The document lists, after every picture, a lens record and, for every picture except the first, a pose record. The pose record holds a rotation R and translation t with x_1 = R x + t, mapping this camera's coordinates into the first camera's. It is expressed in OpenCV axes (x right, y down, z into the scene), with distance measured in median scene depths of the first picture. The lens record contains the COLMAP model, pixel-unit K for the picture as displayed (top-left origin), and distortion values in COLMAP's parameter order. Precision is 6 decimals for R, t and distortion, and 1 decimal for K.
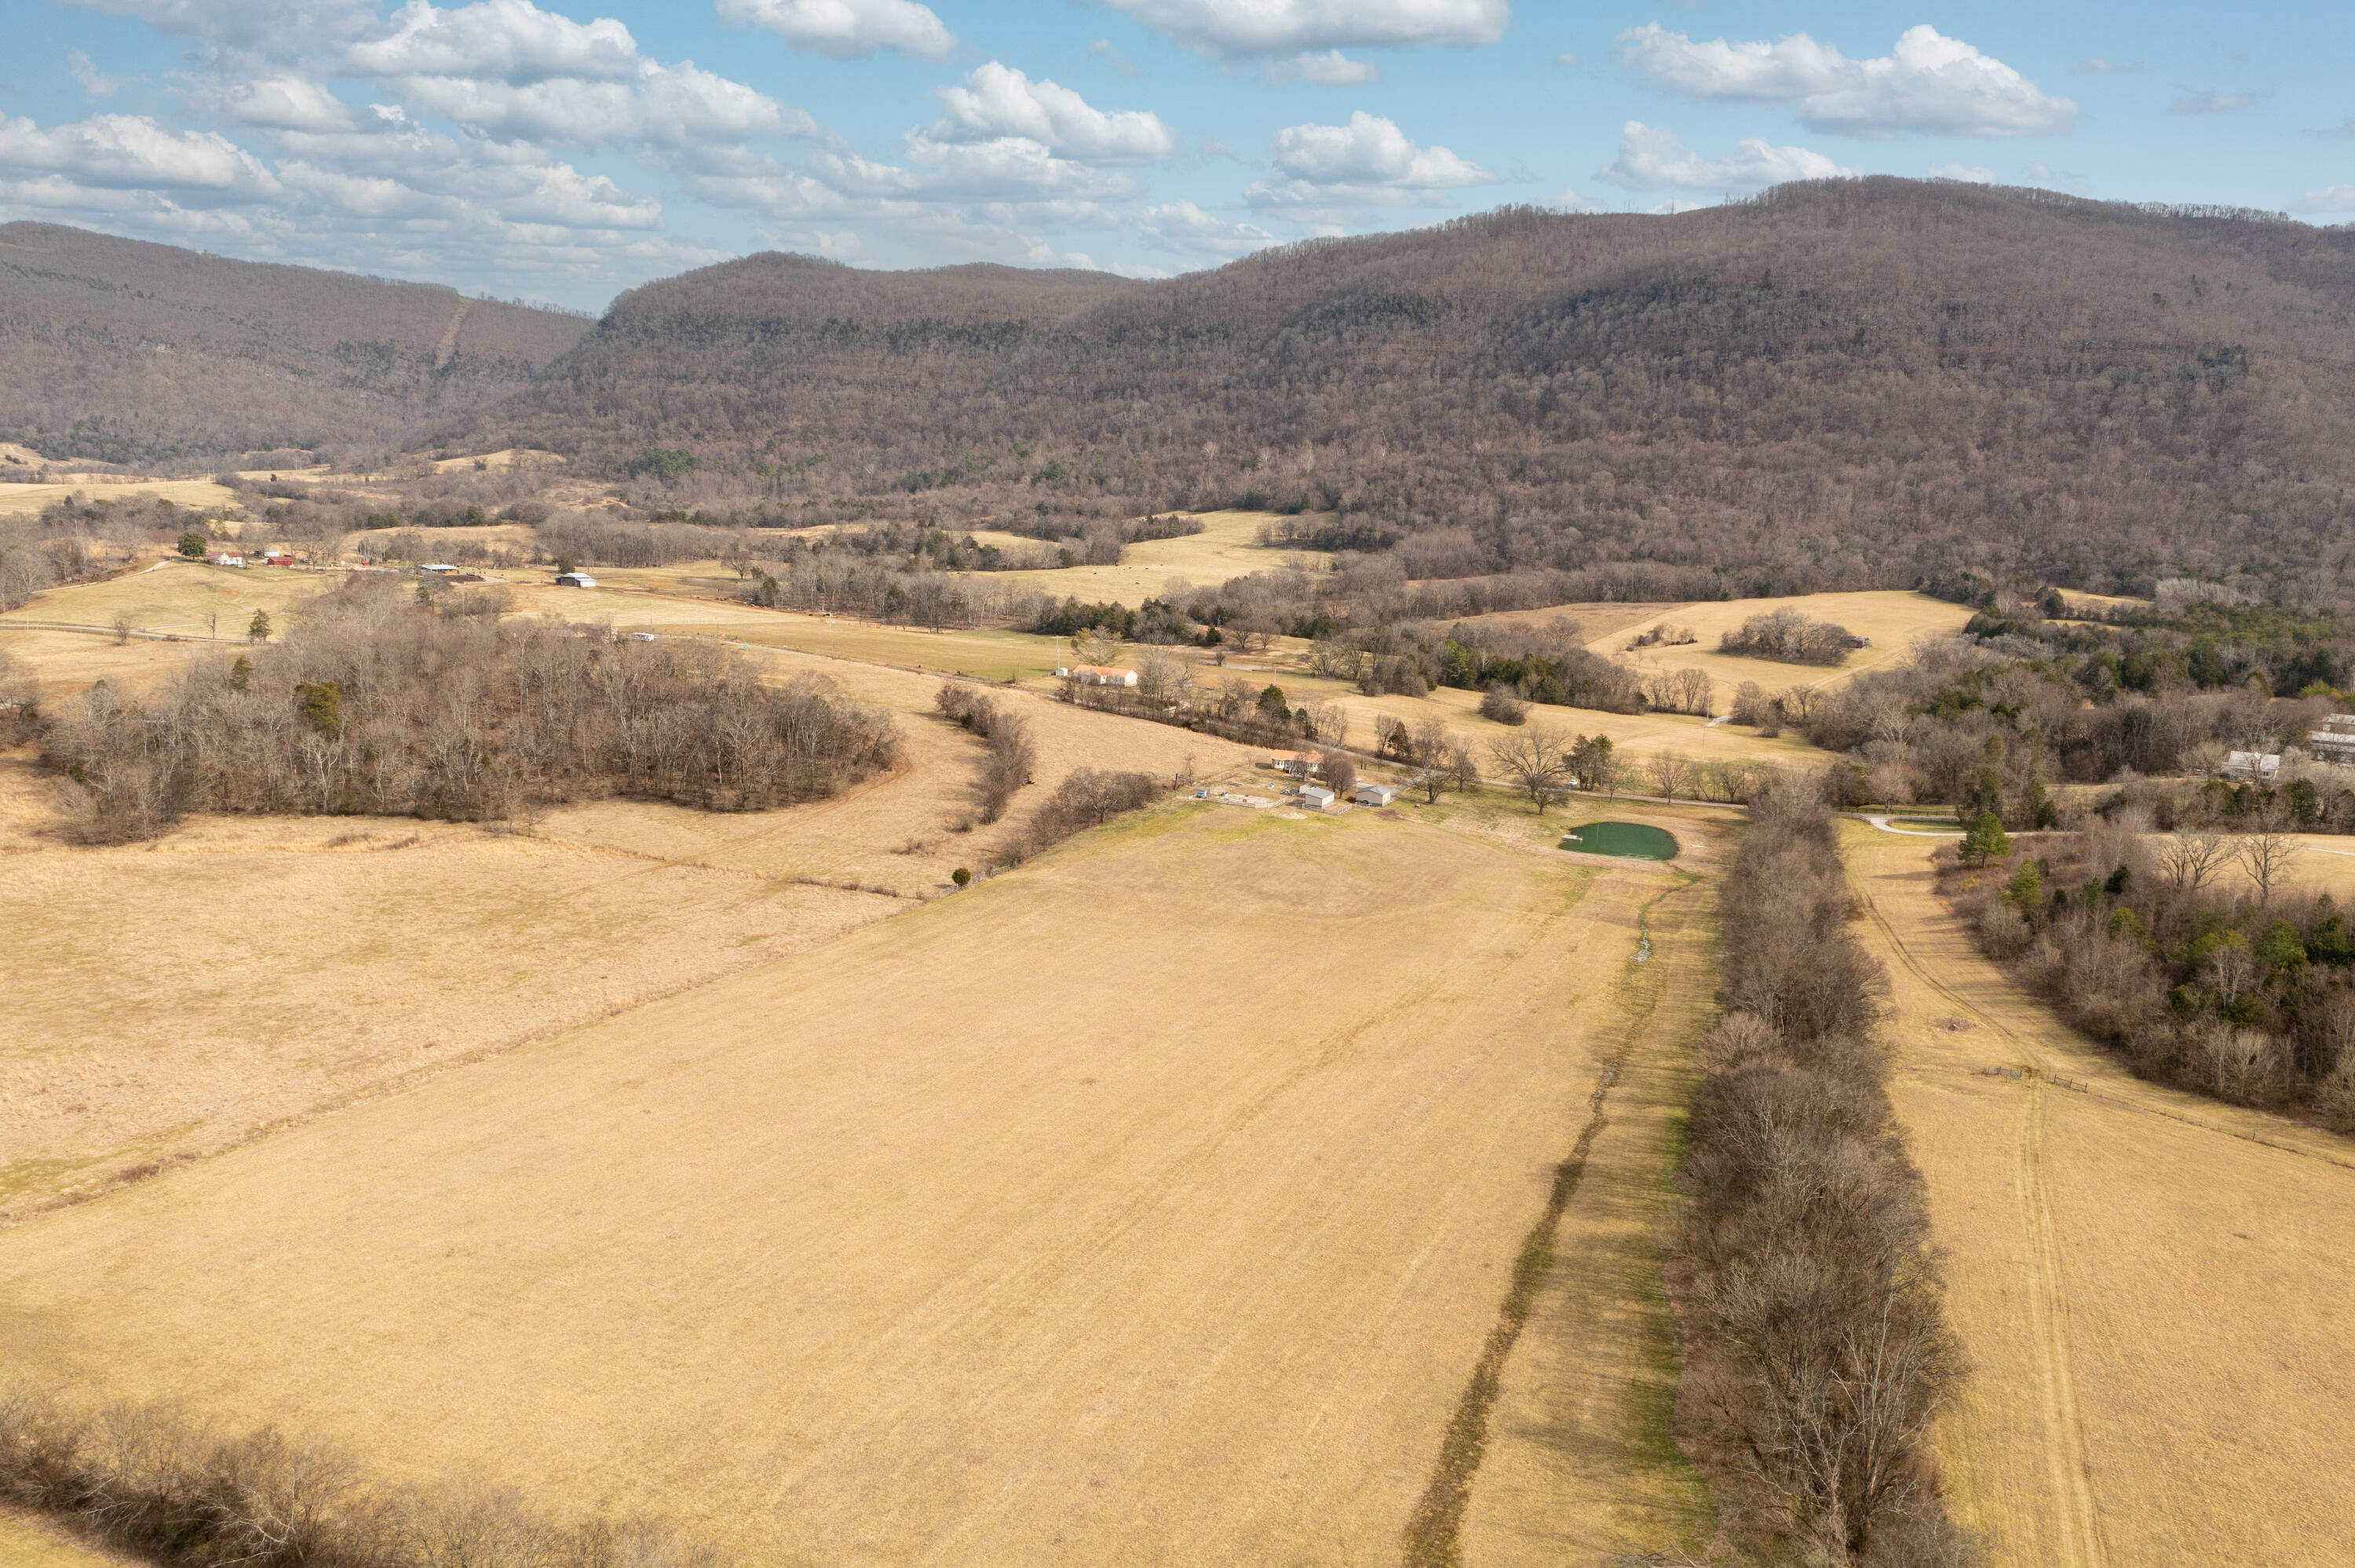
lens RADIAL K [[1868.2, 0, 1168.1], [0, 1868.2, 776.3], [0, 0, 1]] dist [-0.008813, 0.013946]
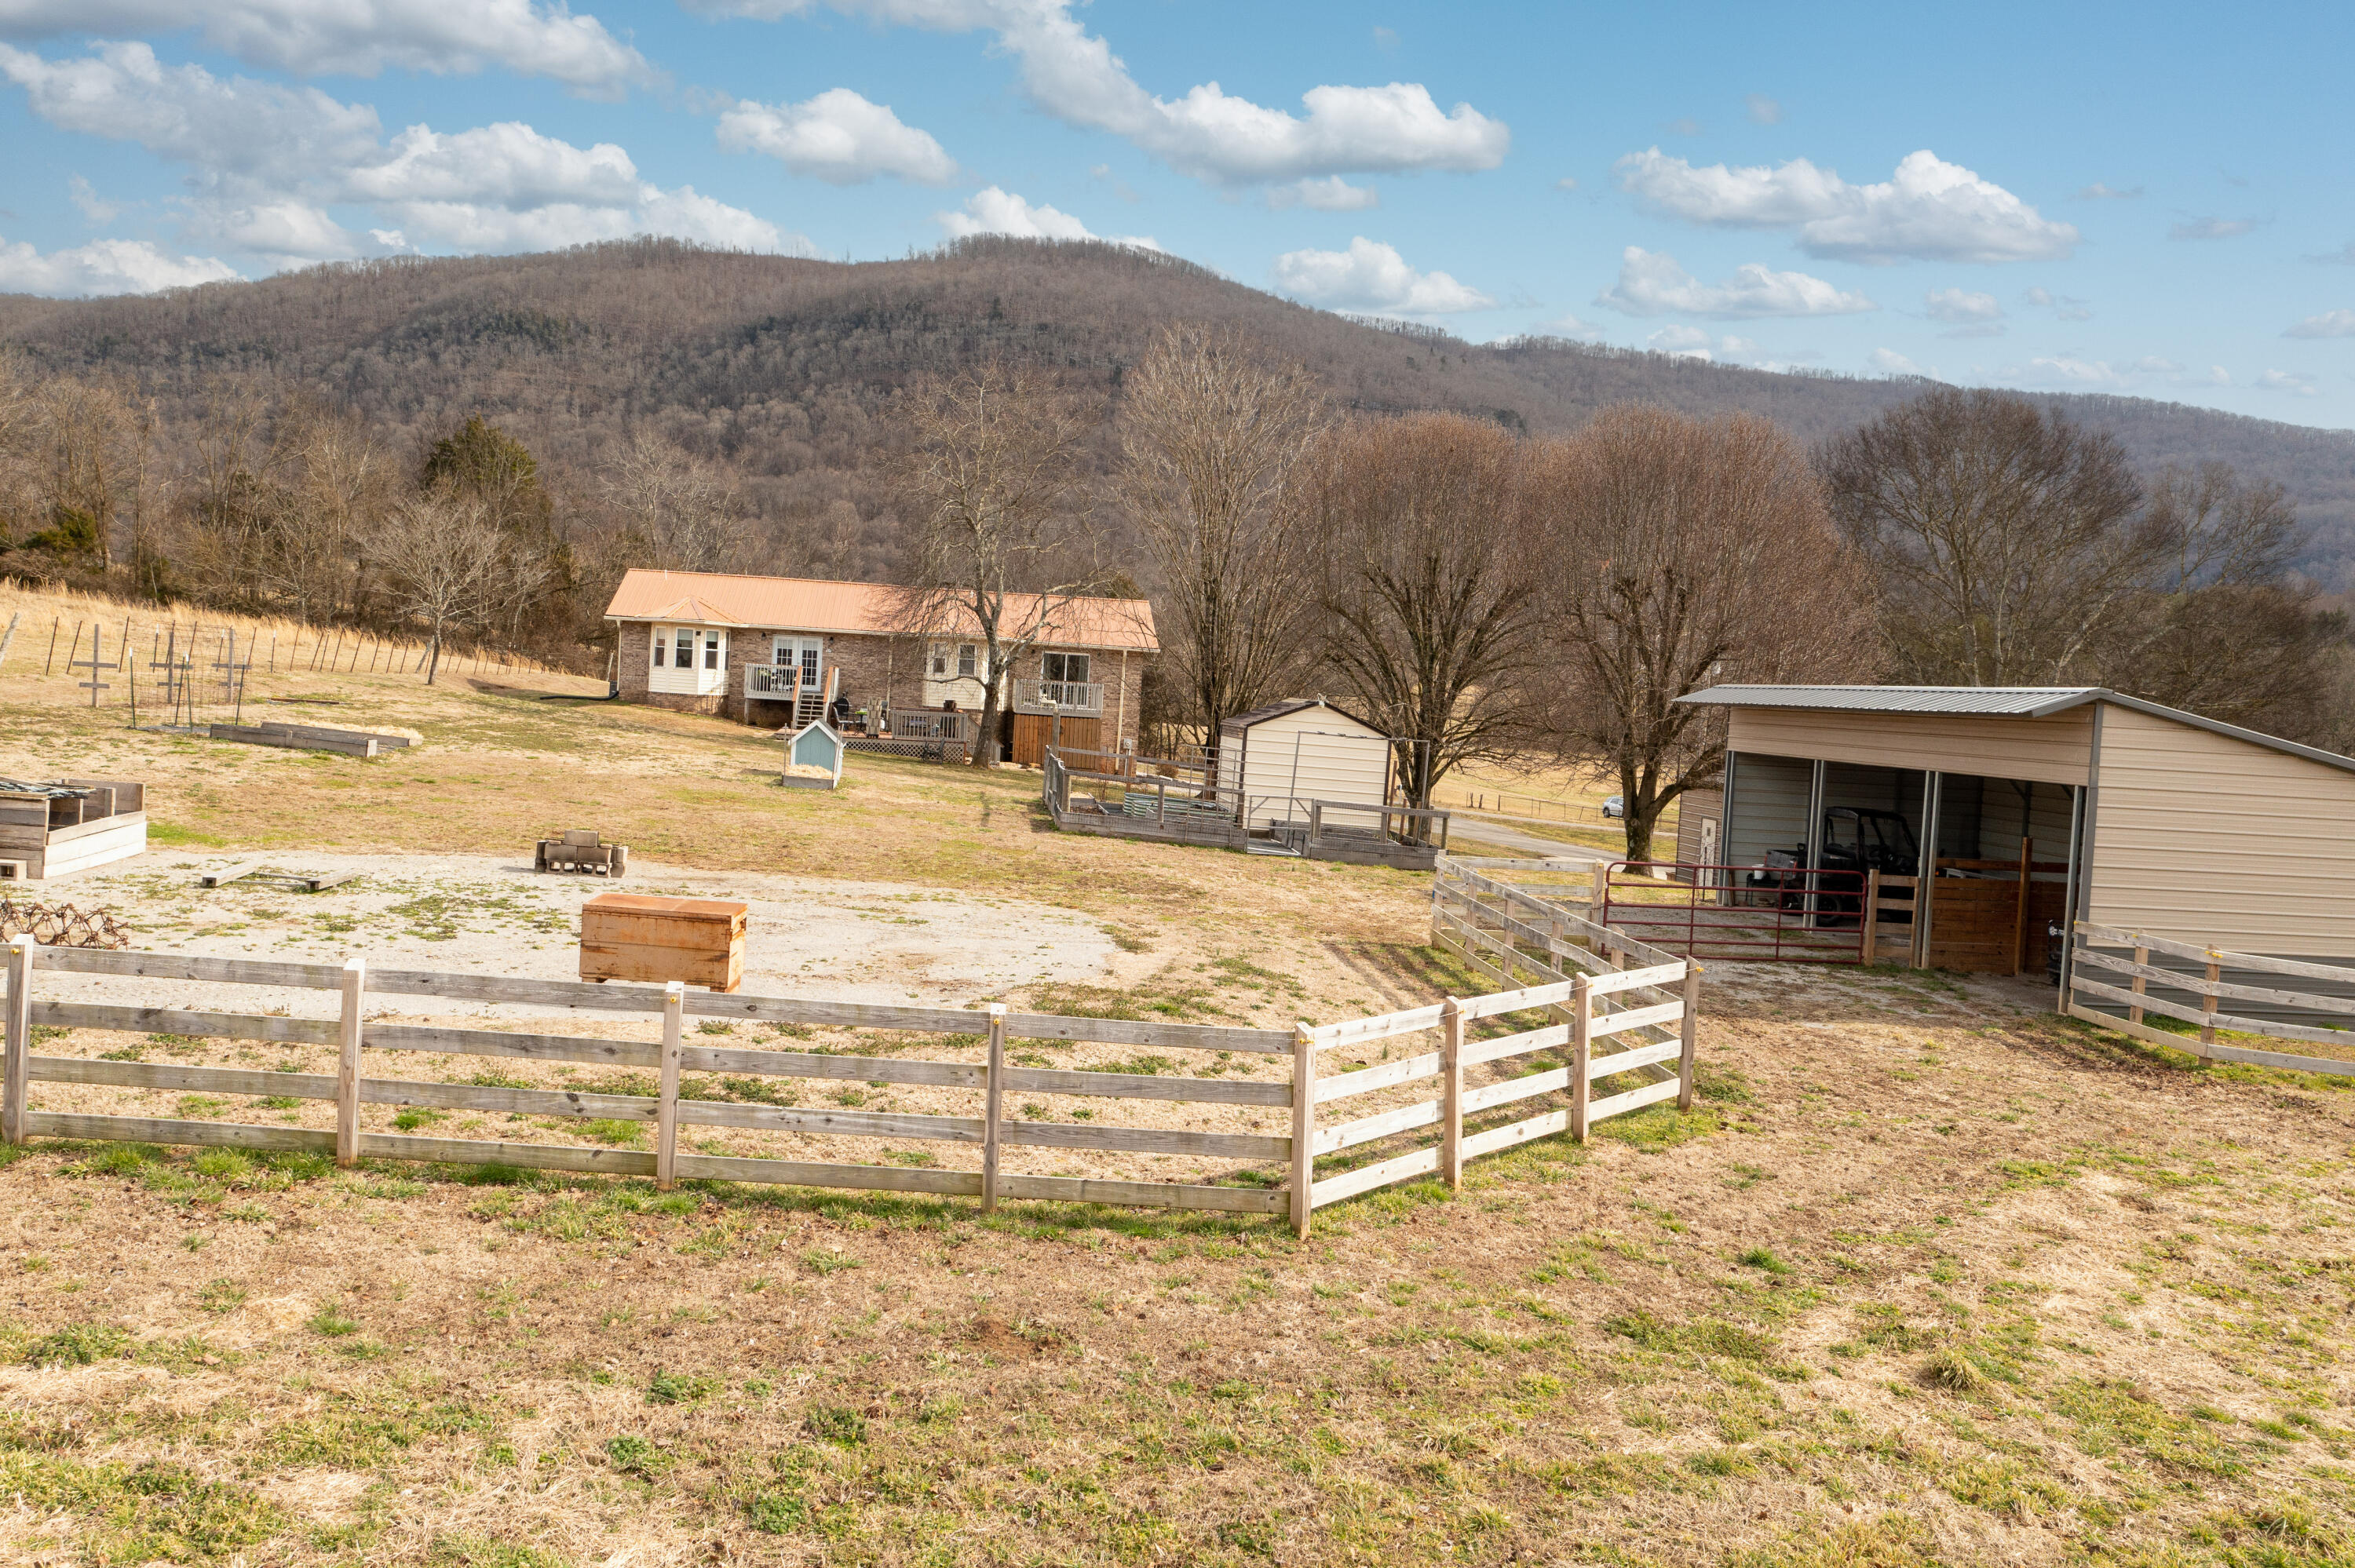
lens RADIAL K [[1868.2, 0, 1173.9], [0, 1868.2, 777.7], [0, 0, 1]] dist [-0.008813, 0.013946]
pose [[0.887874, -0.013515, 0.459889, 0.009633], [0.053077, 0.995904, -0.073203, 0.003543], [-0.457016, 0.089405, 0.884954, 0.256429]]
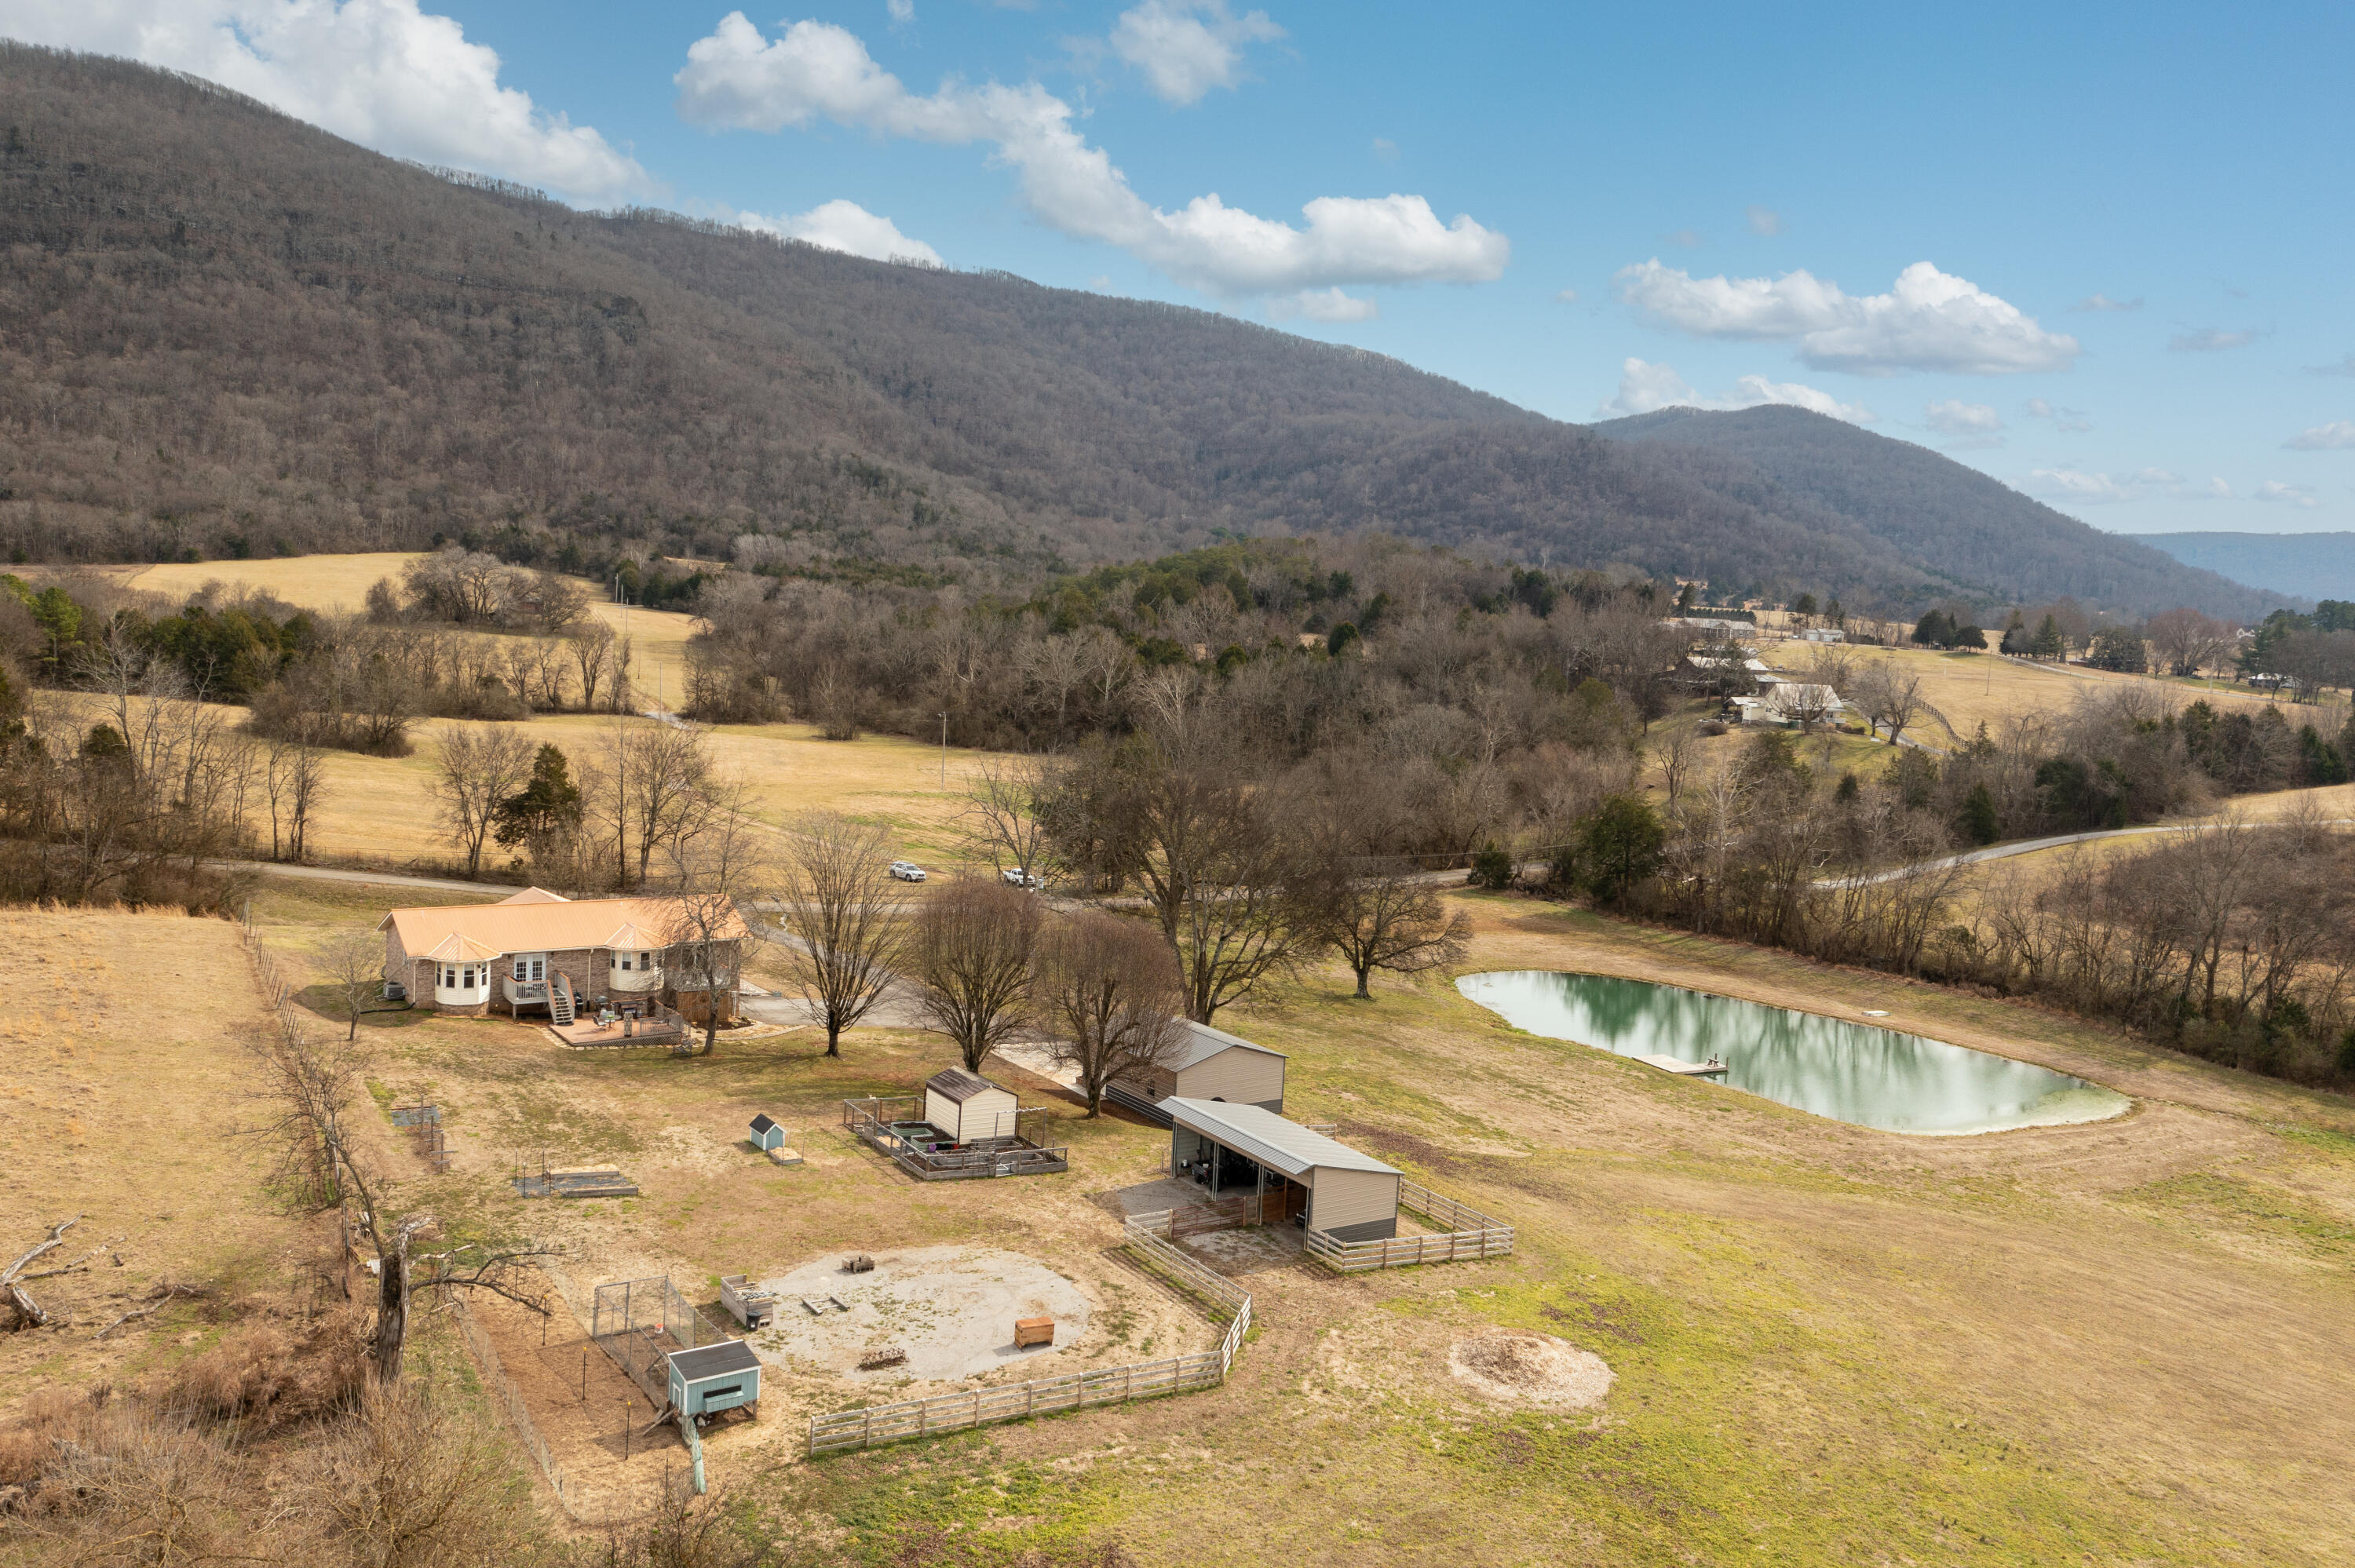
lens RADIAL K [[1868.2, 0, 1176.7], [0, 1868.2, 767.6], [0, 0, 1]] dist [-0.008813, 0.013946]
pose [[0.583619, -0.086544, 0.807402, -0.014981], [0.101074, 0.994314, 0.033518, -0.008100], [-0.805712, 0.062046, 0.589048, 0.240924]]
